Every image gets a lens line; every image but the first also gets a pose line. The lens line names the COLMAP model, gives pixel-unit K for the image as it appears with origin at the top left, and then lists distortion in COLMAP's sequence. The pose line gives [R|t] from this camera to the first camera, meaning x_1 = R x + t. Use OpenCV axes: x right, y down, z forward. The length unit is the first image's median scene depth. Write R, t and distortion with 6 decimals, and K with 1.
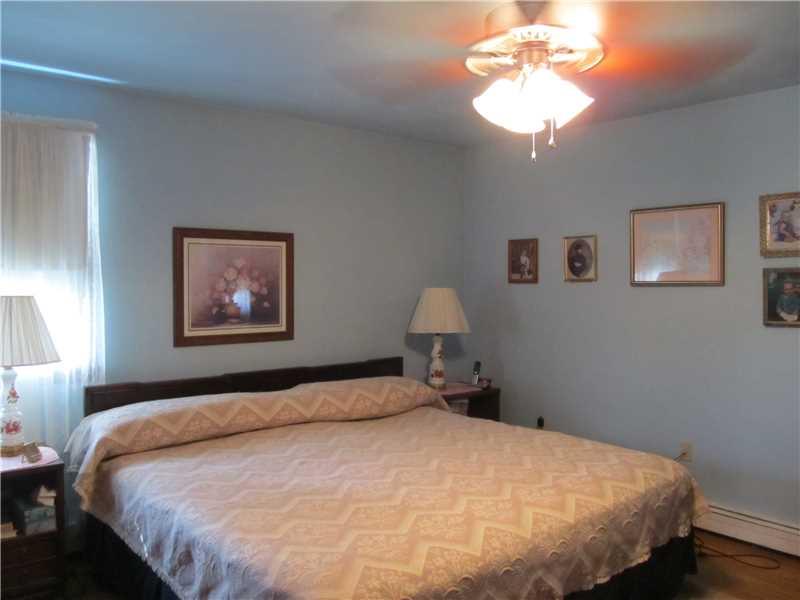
lens RADIAL K [[674.3, 0, 404.3], [0, 674.3, 302.4], [0, 0, 1]] dist [-0.054753, 0.013452]
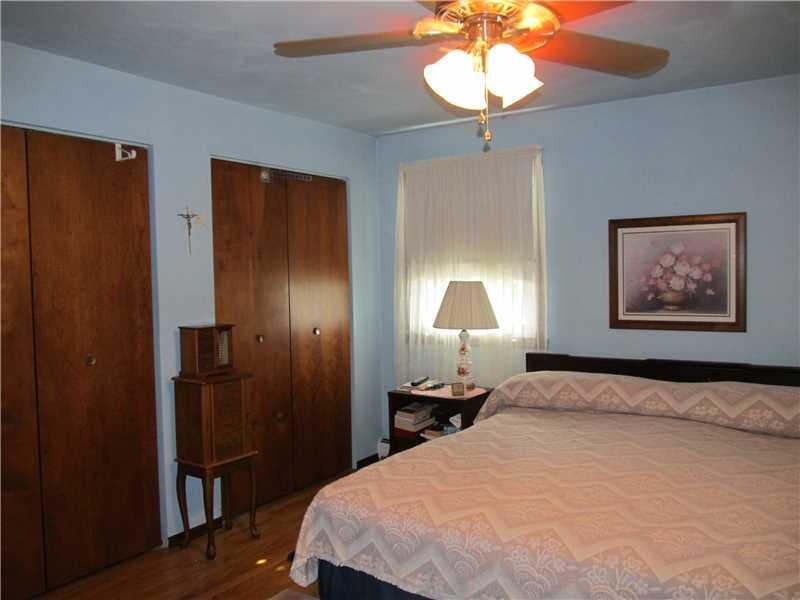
lens RADIAL K [[703.4, 0, 400.0], [0, 703.4, 300.0], [0, 0, 1]] dist [-0.007924, -0.003669]
pose [[0.267682, 0.035193, -0.962864, 0.665755], [-0.009694, 0.999381, 0.033832, -0.015777], [0.963459, 0.000278, 0.267857, 0.349450]]
